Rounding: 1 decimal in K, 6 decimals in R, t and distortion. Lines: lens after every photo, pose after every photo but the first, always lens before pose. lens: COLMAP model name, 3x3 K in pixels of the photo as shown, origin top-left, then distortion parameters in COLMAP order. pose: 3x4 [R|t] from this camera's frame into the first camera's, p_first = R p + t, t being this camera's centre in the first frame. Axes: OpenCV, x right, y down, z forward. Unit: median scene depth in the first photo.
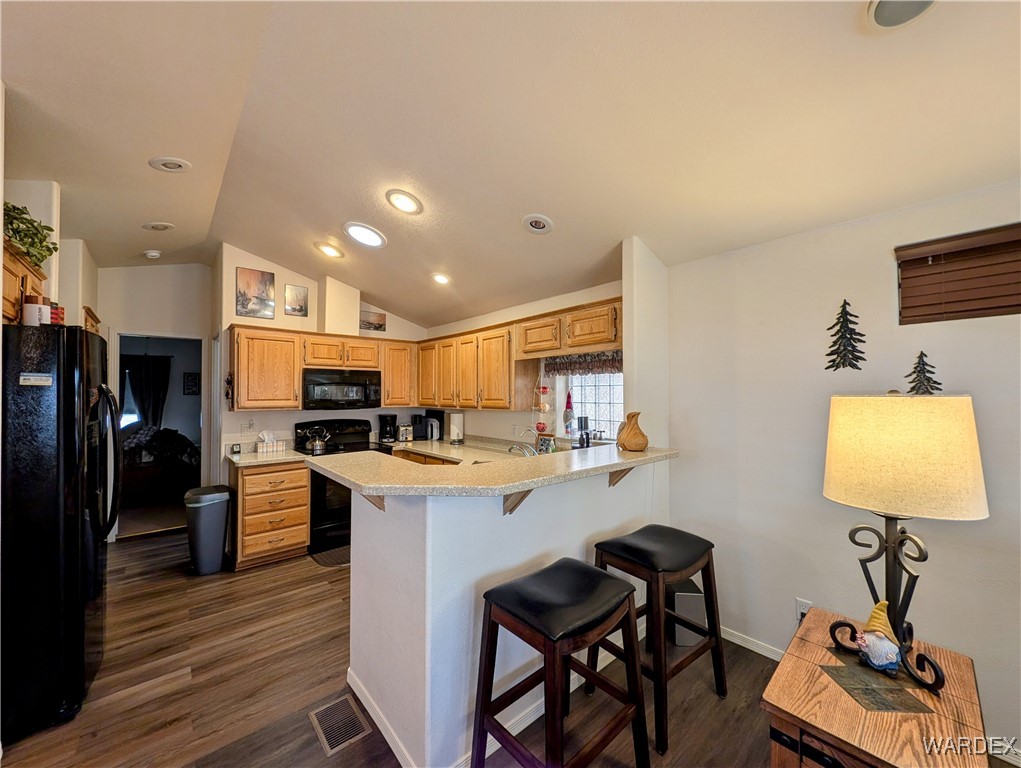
lens RADIAL K [[389.8, 0, 510.5], [0, 389.8, 384.0], [0, 0, 1]] dist [-0.000604, -0.000007]
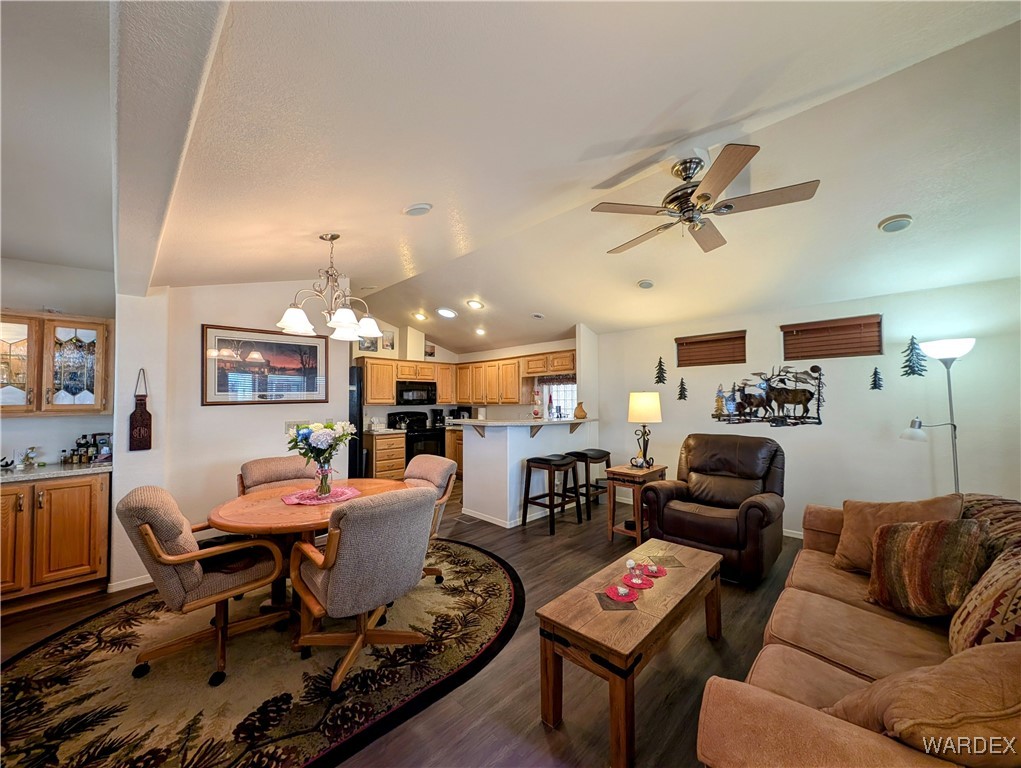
lens RADIAL K [[389.8, 0, 510.5], [0, 389.8, 384.0], [0, 0, 1]] dist [-0.000604, -0.000007]
pose [[0.997389, 0.001363, 0.072206, -0.173833], [-0.000032, 0.999830, -0.018444, 0.006156], [-0.072219, 0.018393, 0.997219, -0.838681]]
